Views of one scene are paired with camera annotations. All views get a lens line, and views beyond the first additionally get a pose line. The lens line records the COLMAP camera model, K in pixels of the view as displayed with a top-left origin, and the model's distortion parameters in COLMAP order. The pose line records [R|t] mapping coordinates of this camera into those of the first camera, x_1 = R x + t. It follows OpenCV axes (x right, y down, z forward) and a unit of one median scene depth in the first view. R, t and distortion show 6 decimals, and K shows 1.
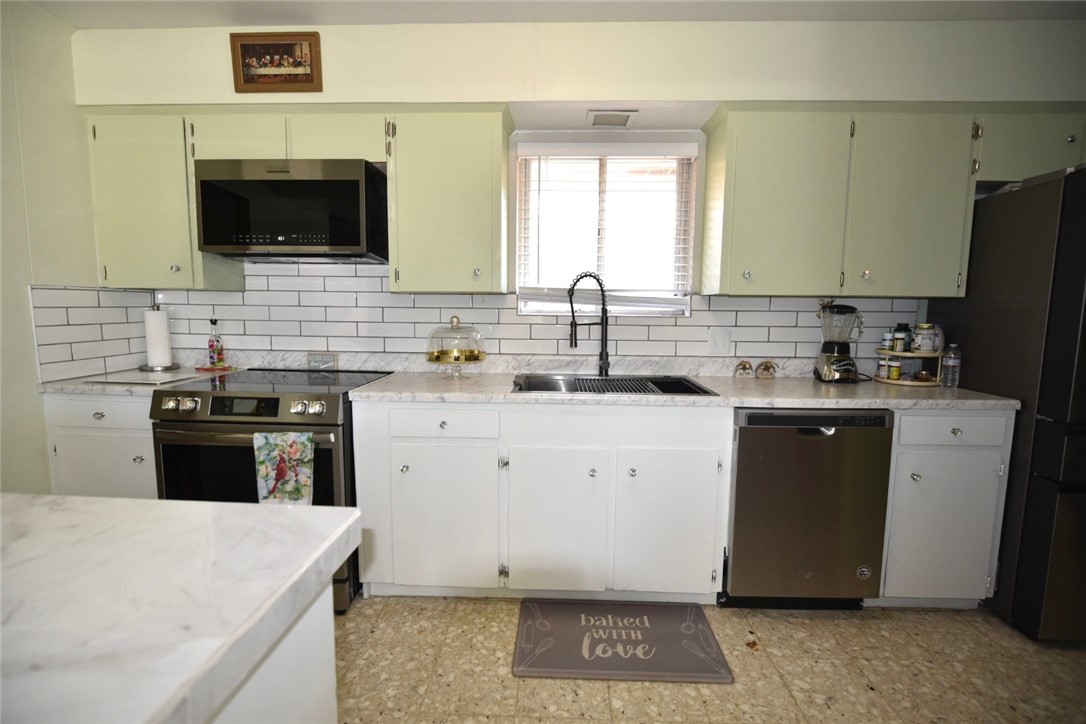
lens RADIAL K [[496.3, 0, 543.5], [0, 496.3, 363.1], [0, 0, 1]] dist [-0.010156, -0.002028]
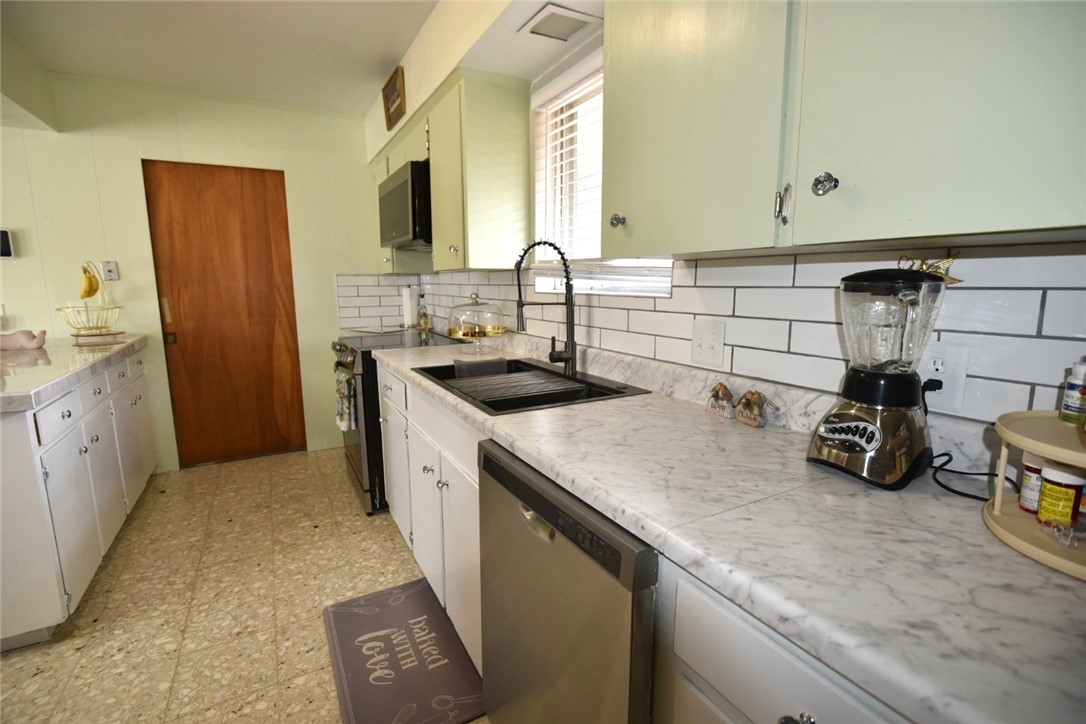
lens RADIAL K [[496.3, 0, 540.4], [0, 496.3, 362.6], [0, 0, 1]] dist [-0.010156, -0.002028]
pose [[0.513720, 0.125949, -0.848663, 0.765057], [-0.089725, 0.991629, 0.092853, -0.057933], [0.853253, 0.028446, 0.520721, 0.573398]]
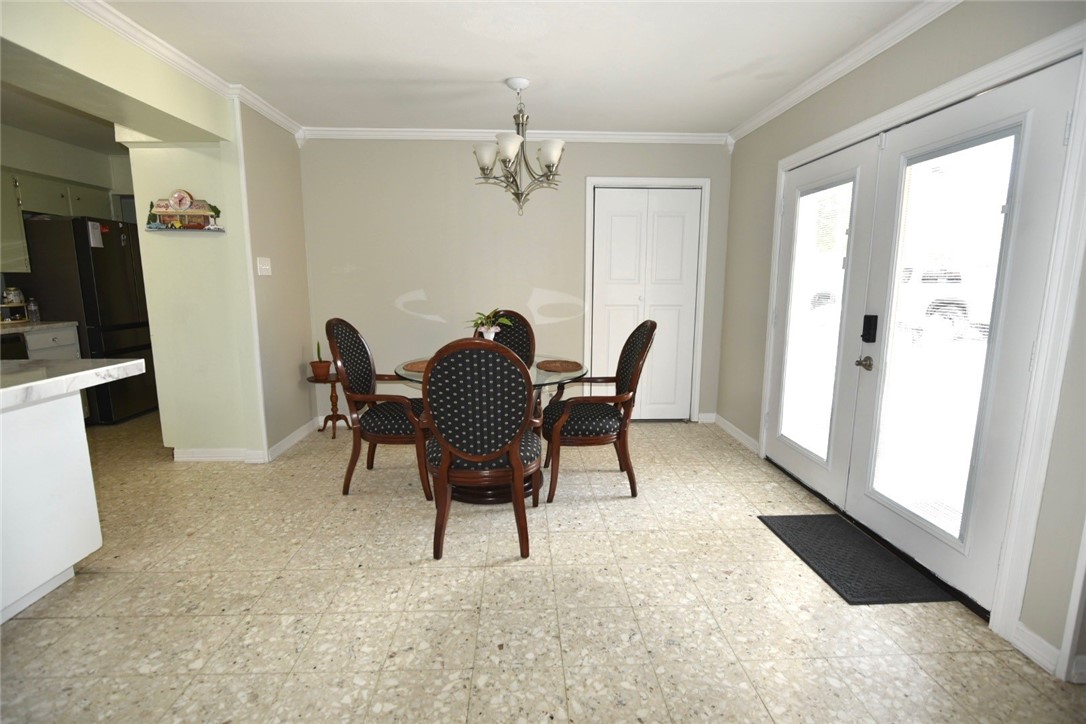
lens RADIAL K [[496.3, 0, 545.0], [0, 496.3, 361.5], [0, 0, 1]] dist [-0.010156, -0.002028]
pose [[-0.097658, -0.175138, 0.979689, -1.280414], [0.111423, 0.976281, 0.185636, 0.072360], [-0.988963, 0.127289, -0.075827, -0.788034]]
